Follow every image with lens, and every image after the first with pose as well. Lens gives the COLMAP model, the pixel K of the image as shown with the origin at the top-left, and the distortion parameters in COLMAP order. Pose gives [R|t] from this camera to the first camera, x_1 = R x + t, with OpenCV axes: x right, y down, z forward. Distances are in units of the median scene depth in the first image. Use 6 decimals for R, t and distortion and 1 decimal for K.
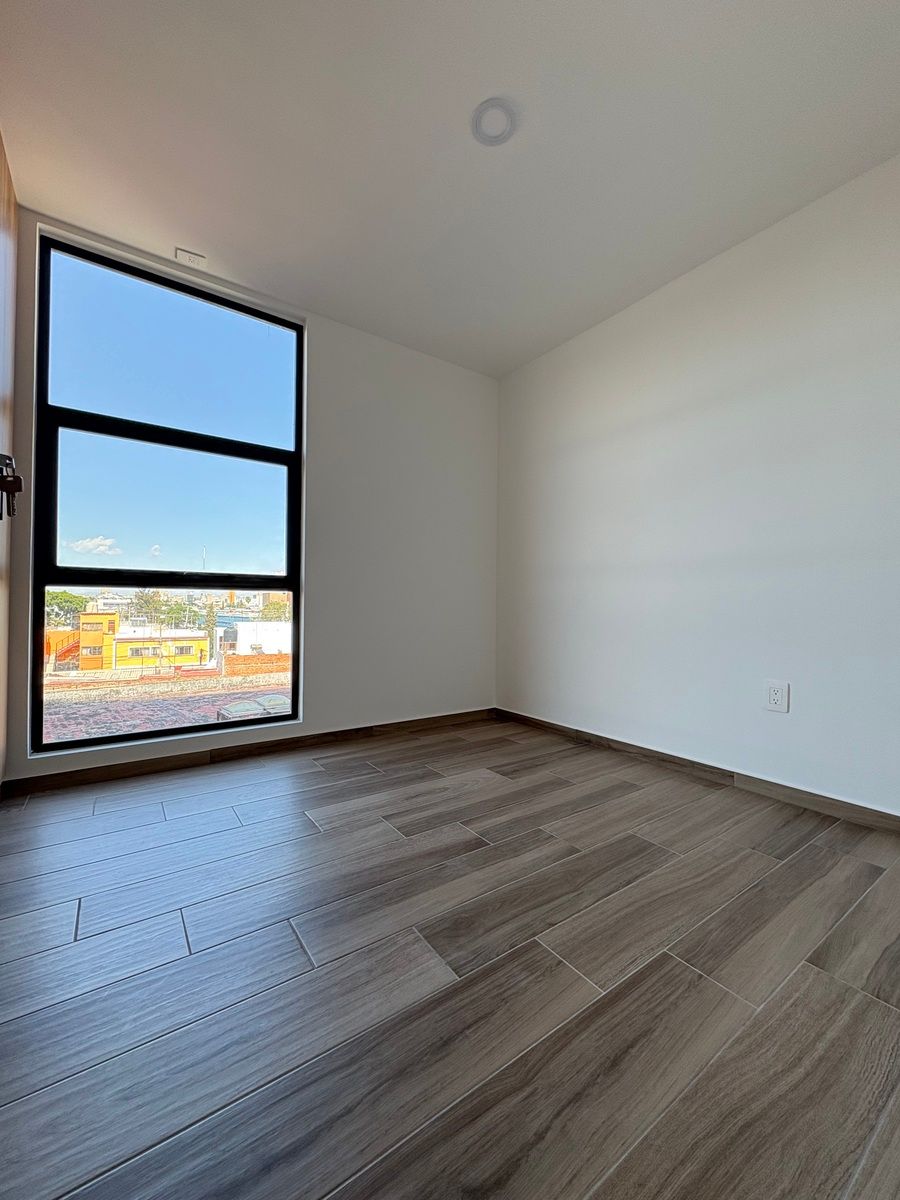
lens RADIAL K [[480.3, 0, 451.1], [0, 480.3, 603.3], [0, 0, 1]] dist [0.003201, 0.000648]
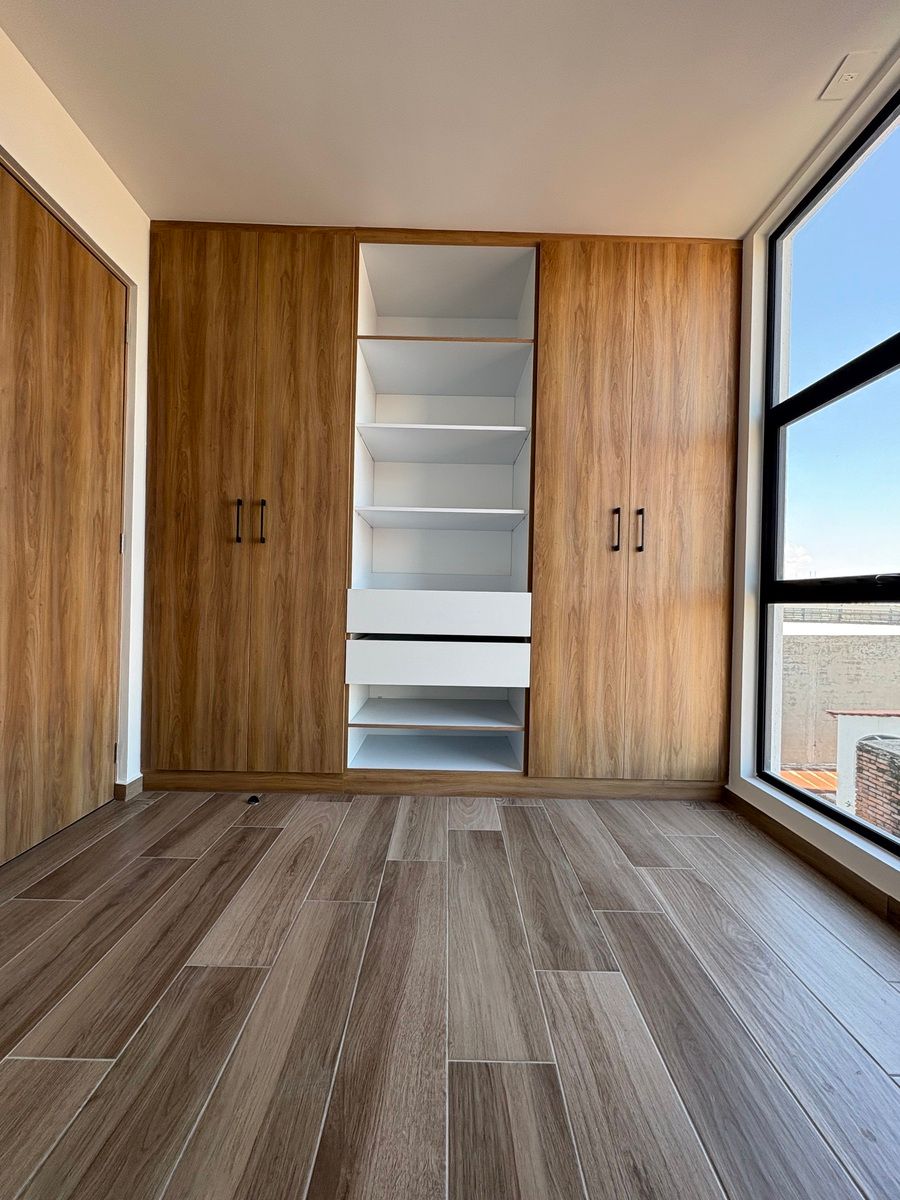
lens RADIAL K [[480.3, 0, 446.0], [0, 480.3, 610.4], [0, 0, 1]] dist [0.003201, 0.000648]
pose [[-0.588077, -0.013675, -0.808689, 0.432324], [-0.021526, 0.999768, -0.001252, -0.011809], [0.808518, 0.016672, -0.588235, 1.634253]]
